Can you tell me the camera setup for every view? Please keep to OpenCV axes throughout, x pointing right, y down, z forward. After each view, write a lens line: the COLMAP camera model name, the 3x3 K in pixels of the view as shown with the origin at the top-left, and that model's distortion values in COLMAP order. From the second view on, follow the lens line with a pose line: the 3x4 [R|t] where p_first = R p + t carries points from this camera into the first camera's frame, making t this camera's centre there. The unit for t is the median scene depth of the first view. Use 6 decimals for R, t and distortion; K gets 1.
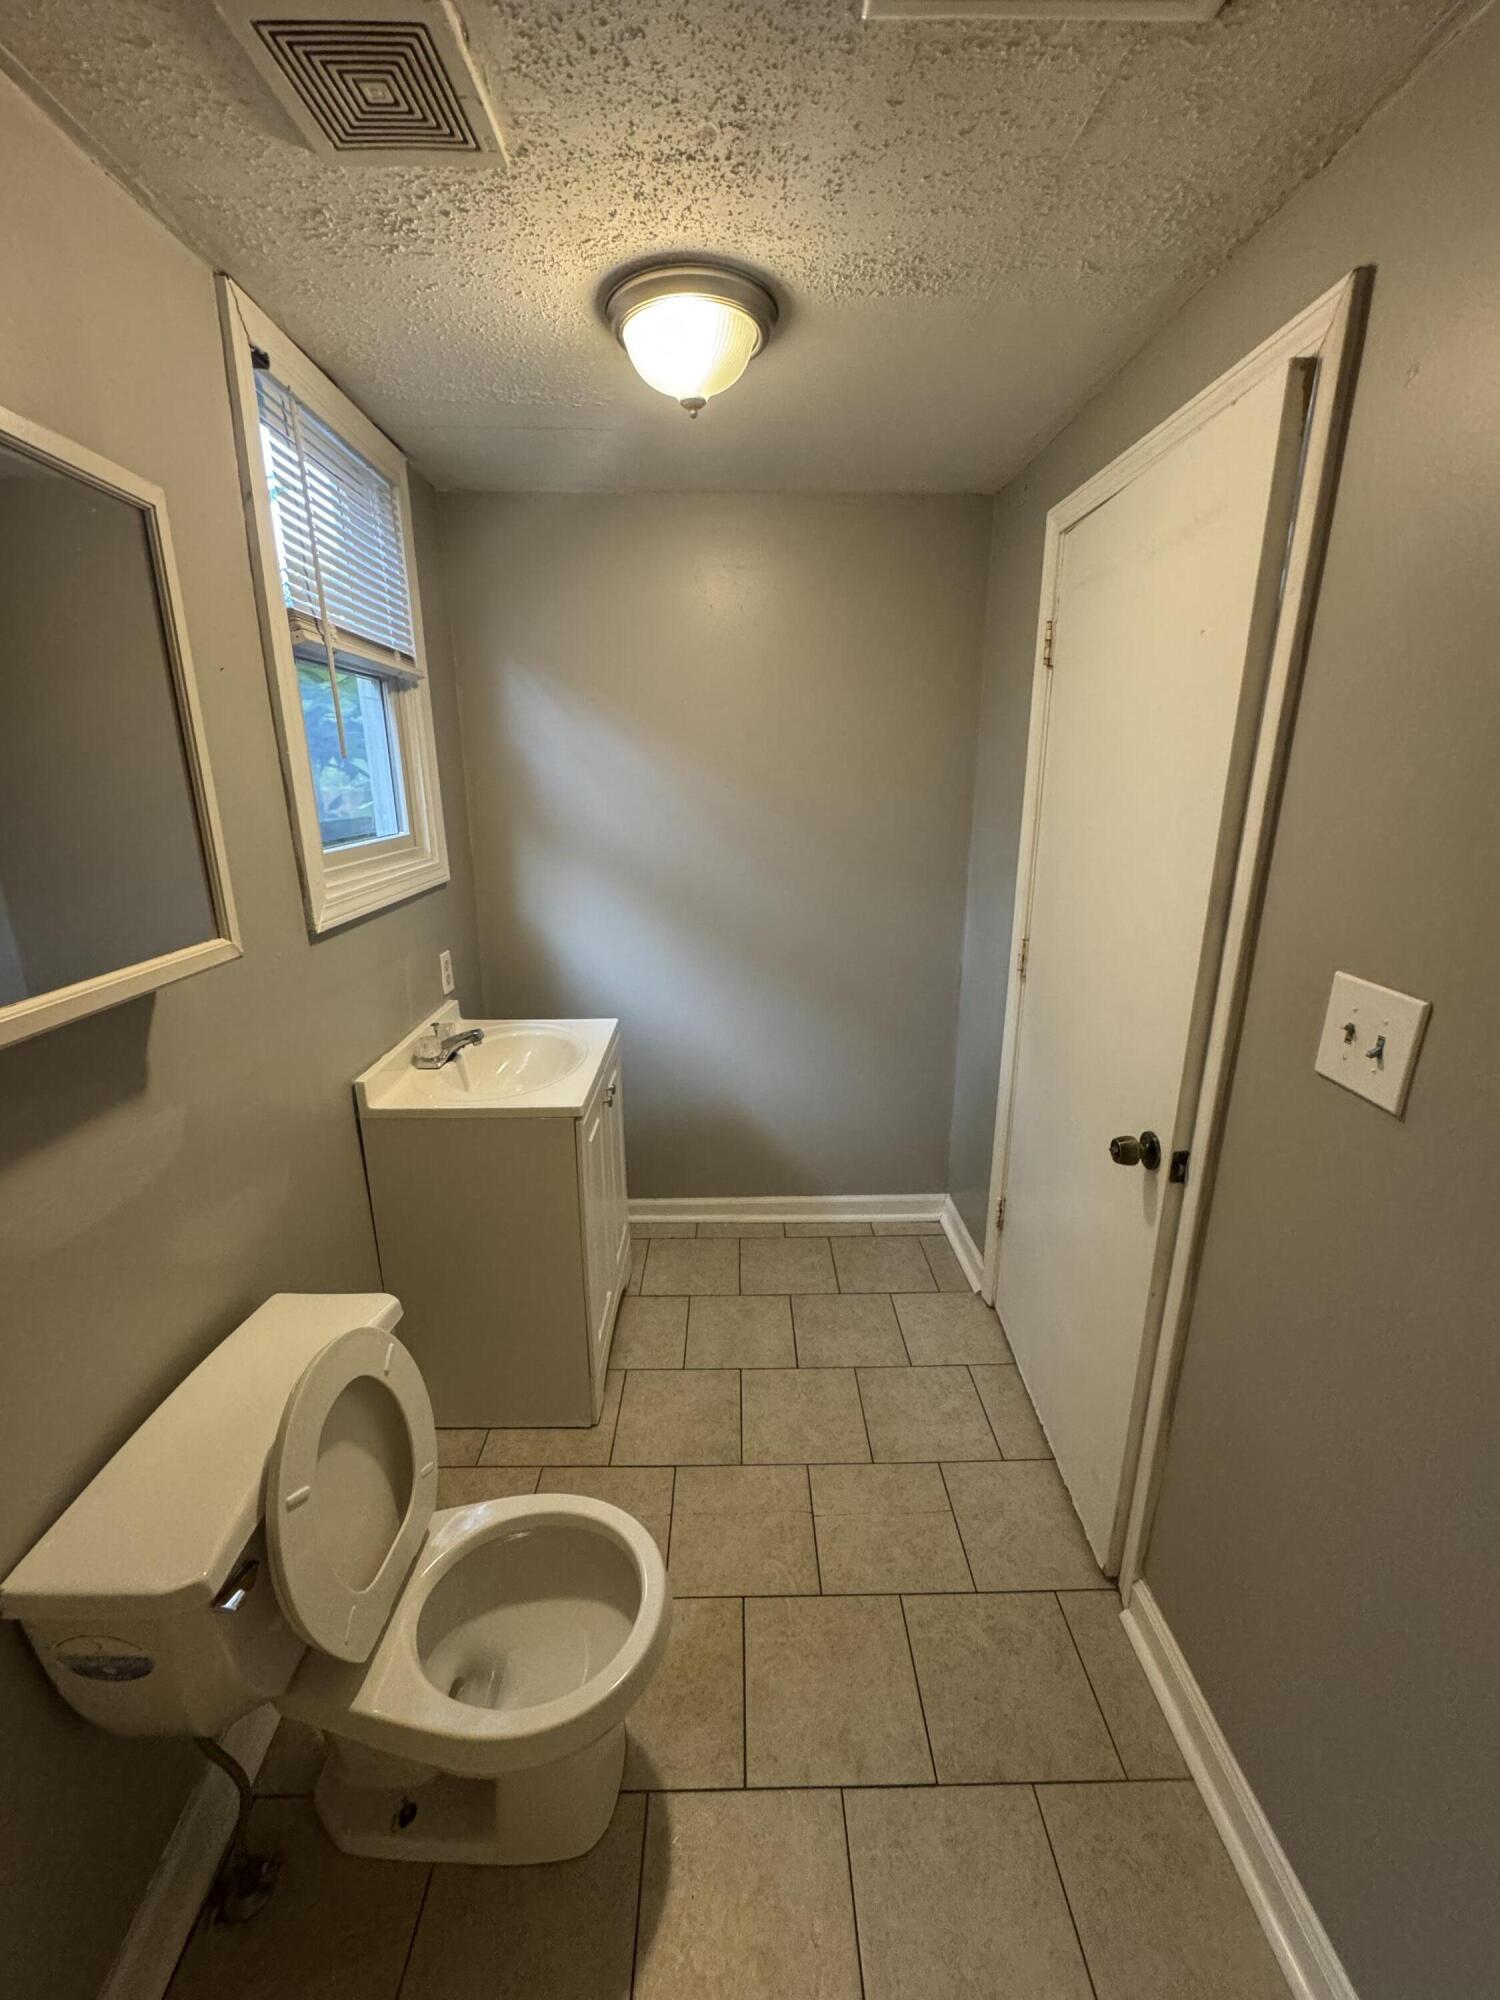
lens RADIAL K [[799.5, 0, 750.7], [0, 799.5, 997.3], [0, 0, 1]] dist [-0.001315, 0.000454]
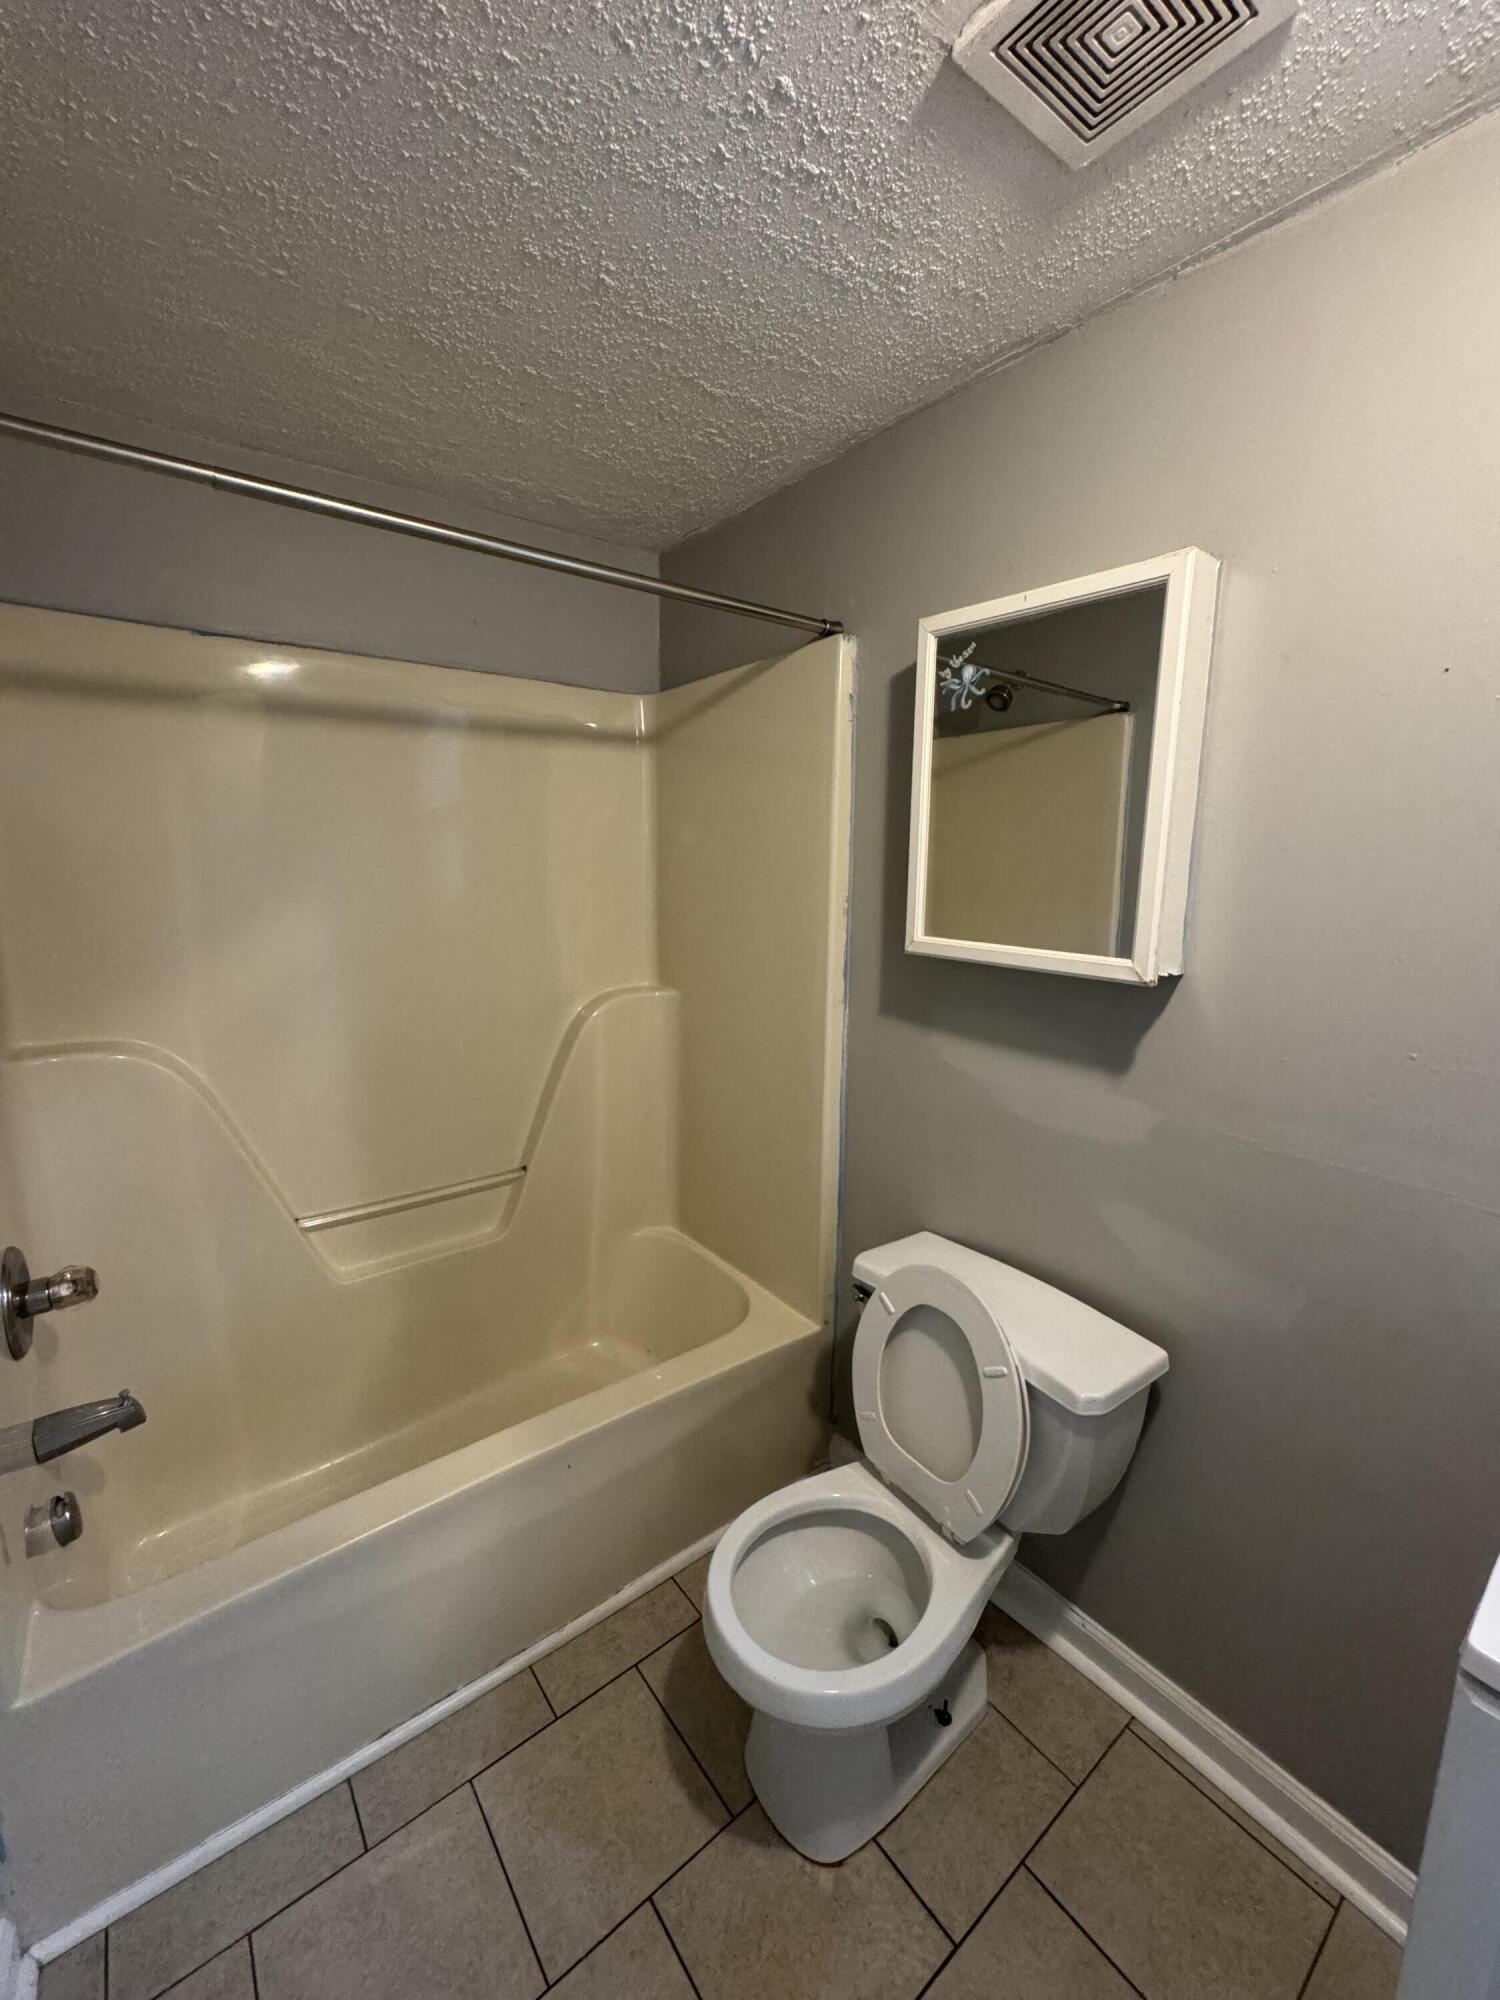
lens RADIAL K [[799.5, 0, 750.7], [0, 799.5, 997.3], [0, 0, 1]] dist [-0.001315, 0.000454]
pose [[-0.800395, 0.094254, -0.592017, 0.403815], [-0.175957, 0.907125, 0.382312, -0.361185], [0.573068, 0.410170, -0.709474, 1.528169]]
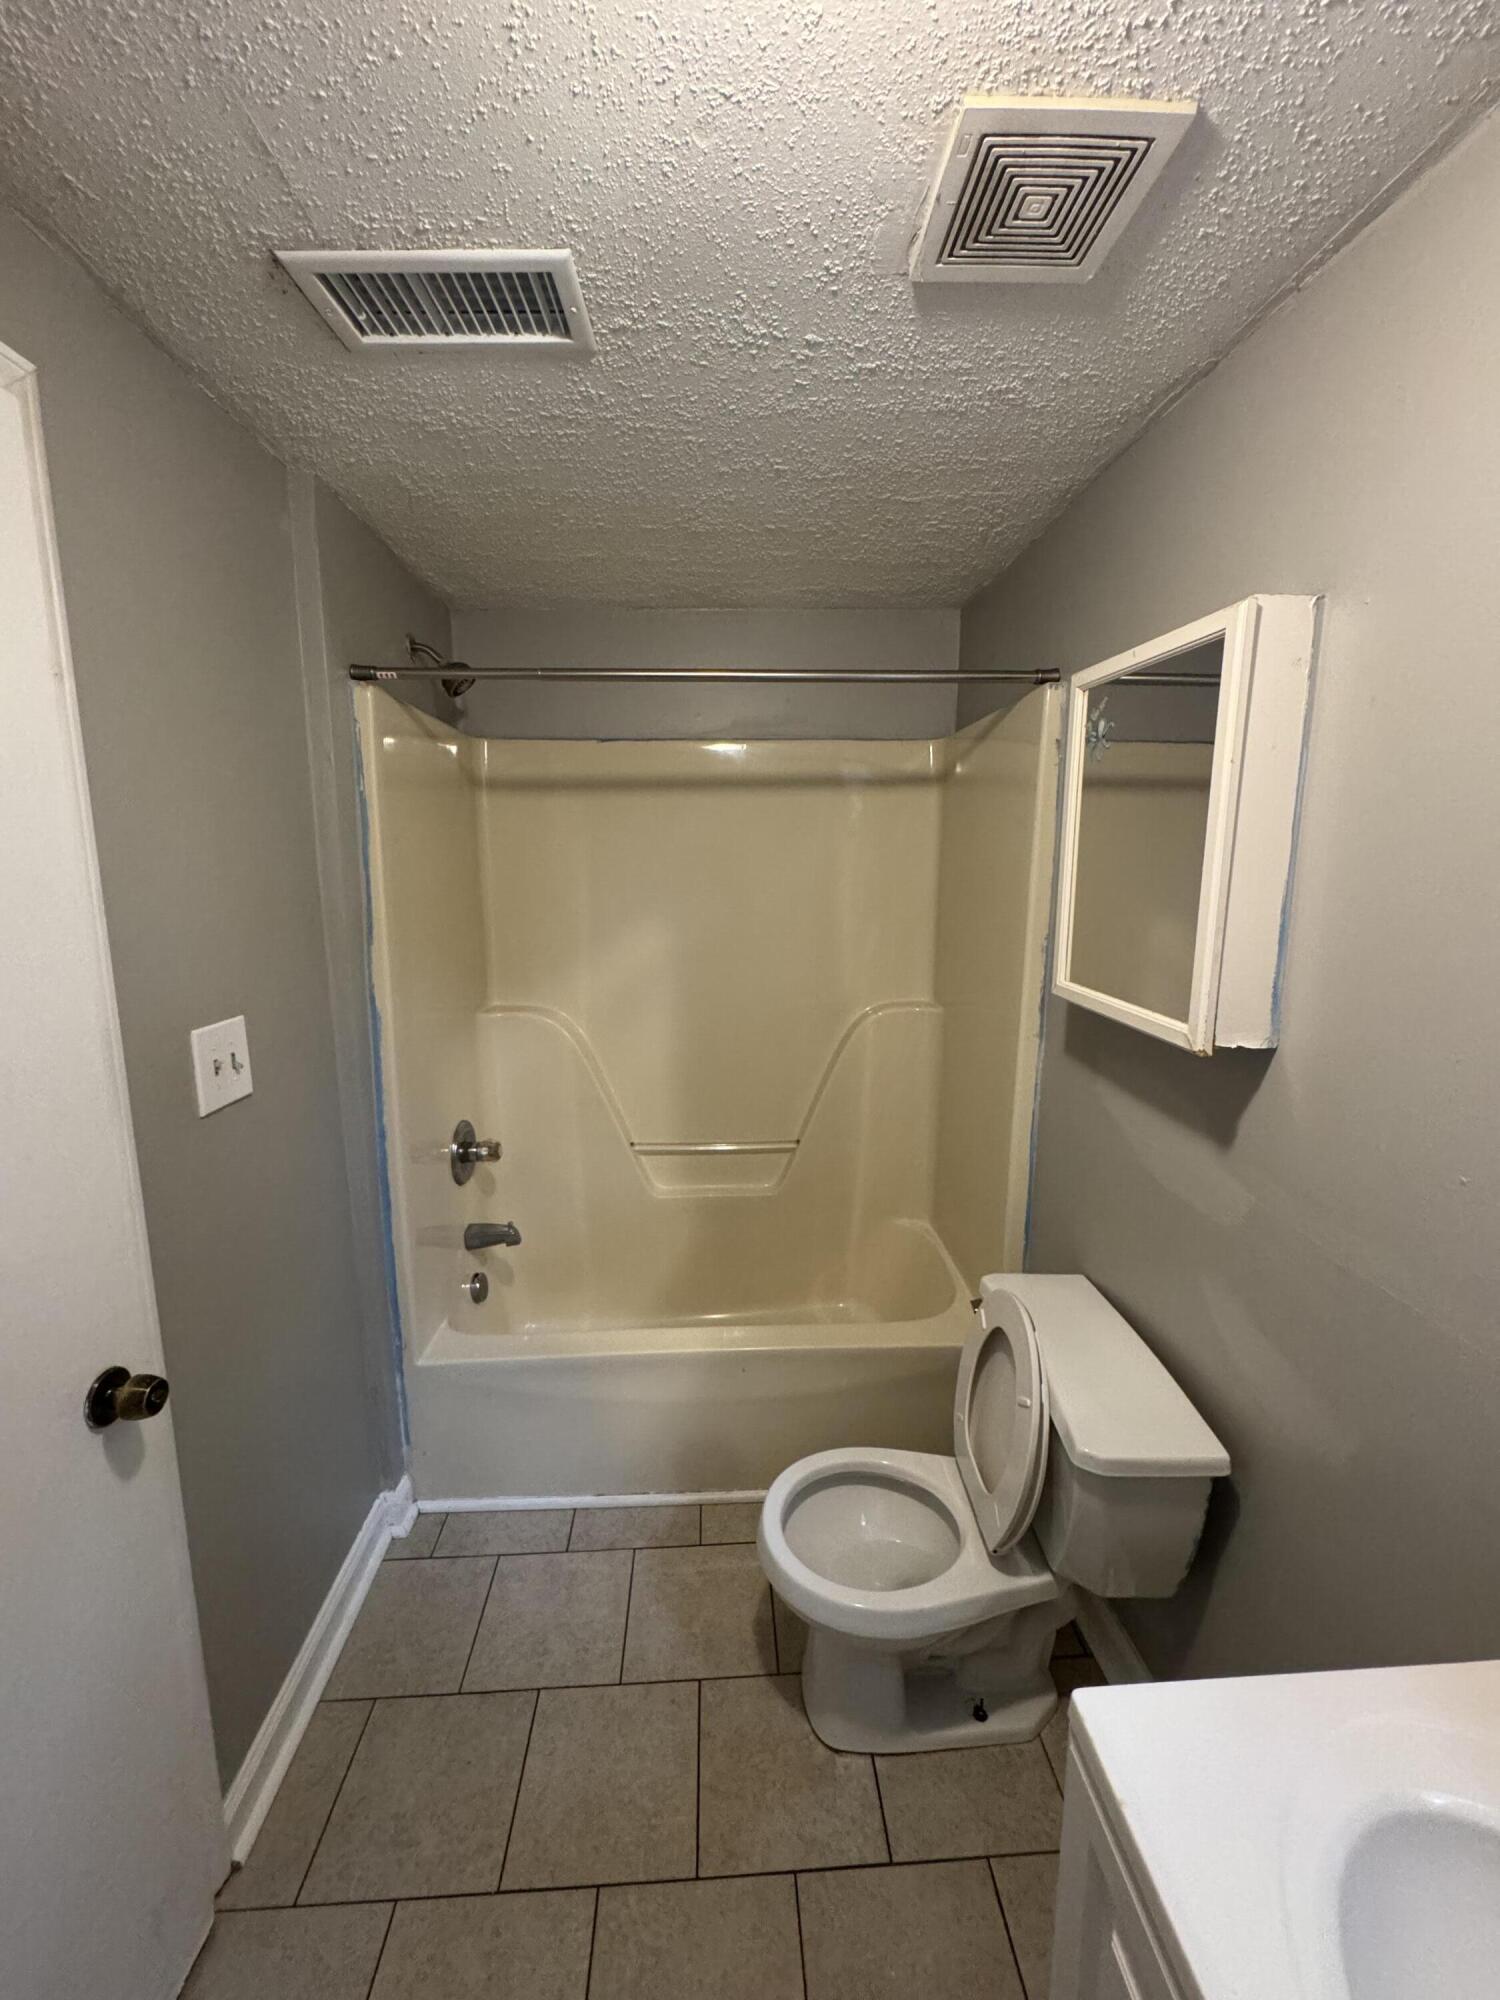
lens RADIAL K [[799.5, 0, 750.7], [0, 799.5, 997.3], [0, 0, 1]] dist [-0.001315, 0.000454]
pose [[-0.999490, 0.006312, -0.031292, -0.063283], [-0.008163, 0.897130, 0.441692, -0.573924], [0.030861, 0.441722, -0.896621, 1.937144]]
